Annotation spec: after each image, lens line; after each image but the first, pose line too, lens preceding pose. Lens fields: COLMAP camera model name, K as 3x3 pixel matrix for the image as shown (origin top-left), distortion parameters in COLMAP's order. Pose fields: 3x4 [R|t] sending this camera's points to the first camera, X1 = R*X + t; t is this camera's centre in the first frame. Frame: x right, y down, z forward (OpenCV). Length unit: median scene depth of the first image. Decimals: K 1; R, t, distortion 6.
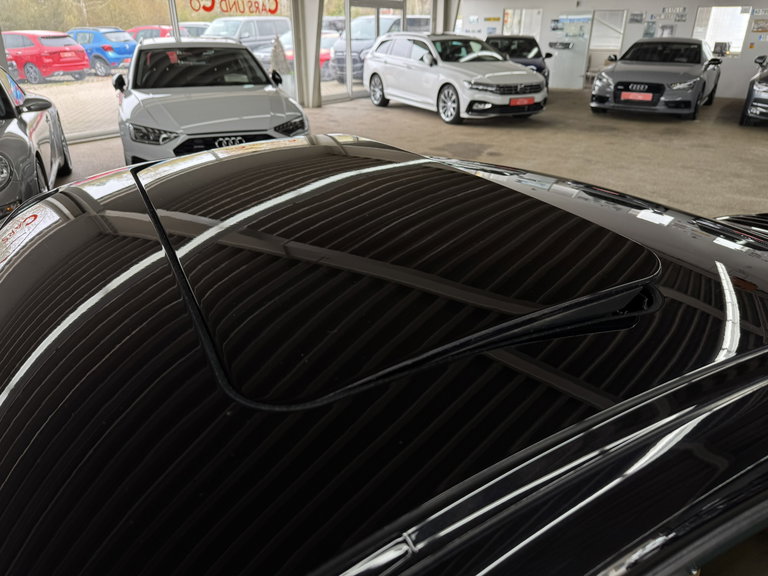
lens RADIAL K [[551.7, 0, 378.7], [0, 551.7, 292.5], [0, 0, 1]] dist [-0.006393, -0.007324]
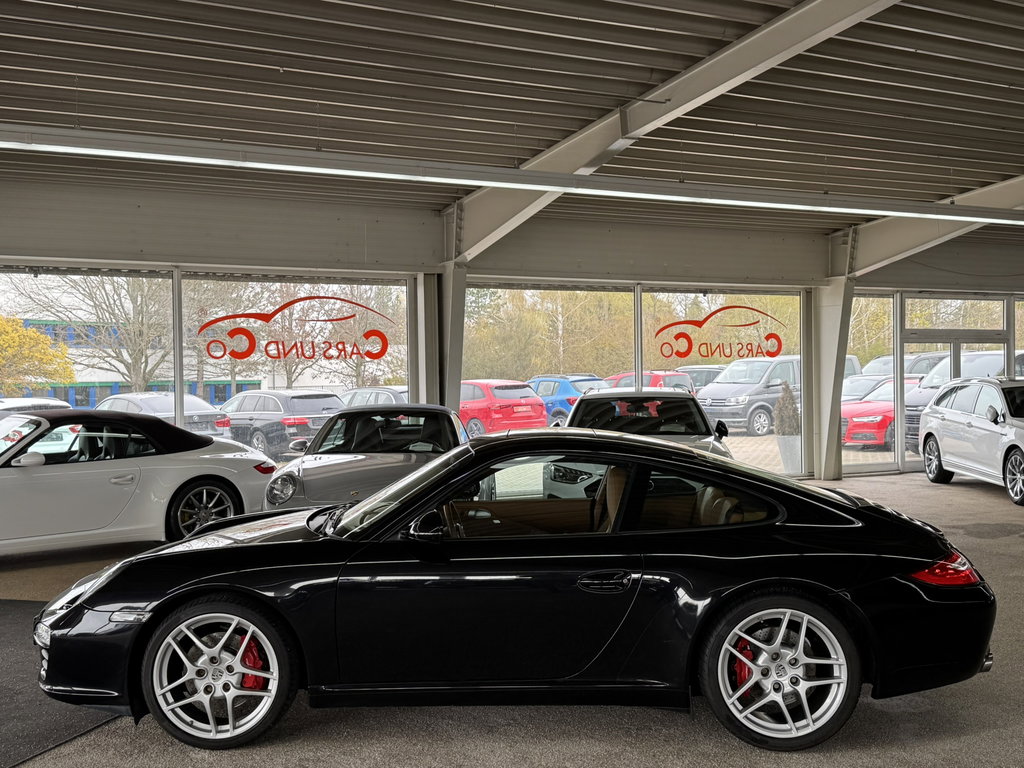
lens RADIAL K [[1158.5, 0, 511.1], [0, 1158.5, 389.3], [0, 0, 1]] dist [0.064784, 0.000000]
pose [[0.879089, -0.009572, -0.476562, 0.221623], [-0.190182, 0.909727, -0.369091, 0.163487], [0.437074, 0.415097, 0.797910, -0.353485]]
